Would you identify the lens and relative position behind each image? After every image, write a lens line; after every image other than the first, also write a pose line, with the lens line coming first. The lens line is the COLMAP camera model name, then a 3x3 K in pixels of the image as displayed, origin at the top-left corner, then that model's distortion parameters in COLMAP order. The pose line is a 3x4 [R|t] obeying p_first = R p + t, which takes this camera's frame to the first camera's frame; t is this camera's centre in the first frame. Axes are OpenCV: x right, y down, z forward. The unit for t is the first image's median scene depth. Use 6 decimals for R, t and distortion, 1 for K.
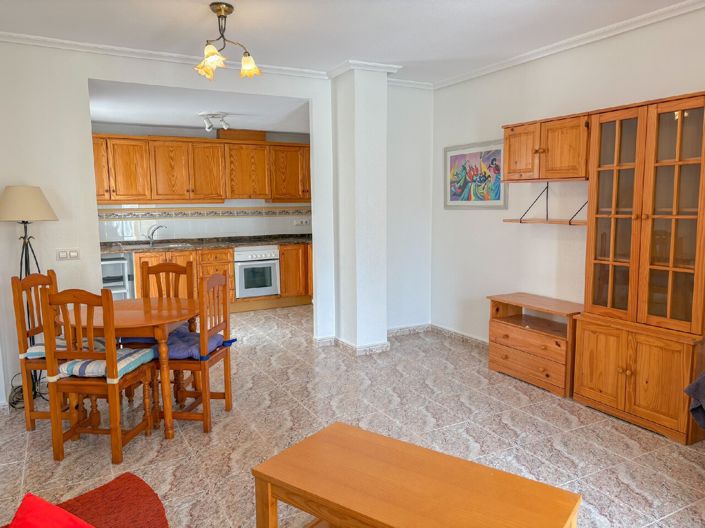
lens RADIAL K [[537.6, 0, 356.0], [0, 537.6, 264.7], [0, 0, 1]] dist [0.038432, -0.016545]
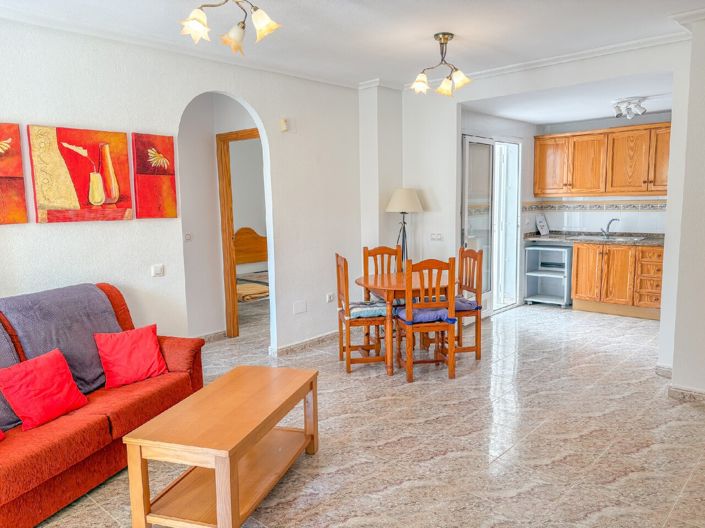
lens RADIAL K [[537.6, 0, 353.6], [0, 537.6, 261.0], [0, 0, 1]] dist [0.038432, -0.016545]
pose [[0.311478, 0.109614, -0.943910, 0.687372], [-0.093647, 0.992030, 0.084300, -0.052905], [0.945628, 0.062137, 0.319260, 0.374759]]
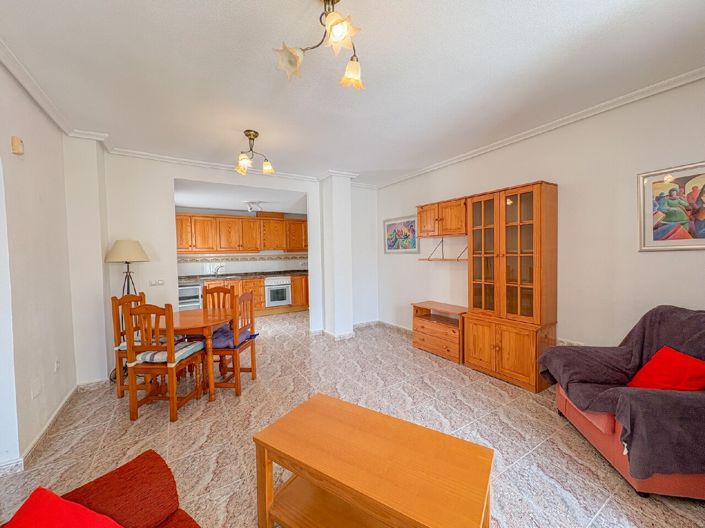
lens RADIAL K [[281.5, 0, 351.0], [0, 281.5, 264.0], [0, 0, 1]] dist [0.003879, 0.000750]
pose [[0.998603, -0.010889, 0.051703, 0.009295], [0.015141, 0.996470, -0.082575, 0.004211], [-0.050621, 0.083243, 0.995243, 0.121840]]
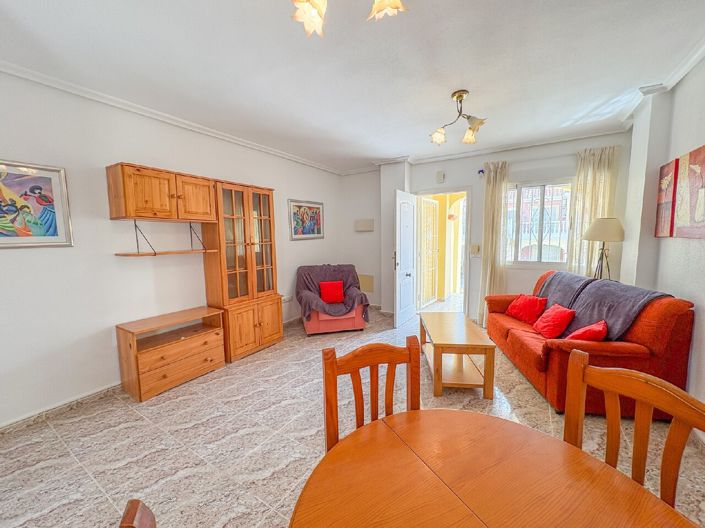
lens RADIAL K [[281.5, 0, 367.9], [0, 281.5, 265.8], [0, 0, 1]] dist [0.003879, 0.000750]
pose [[-0.519814, -0.067076, 0.851642, -0.473768], [0.128953, 0.979329, 0.155841, -0.099273], [-0.844491, 0.190830, -0.500419, 1.006432]]
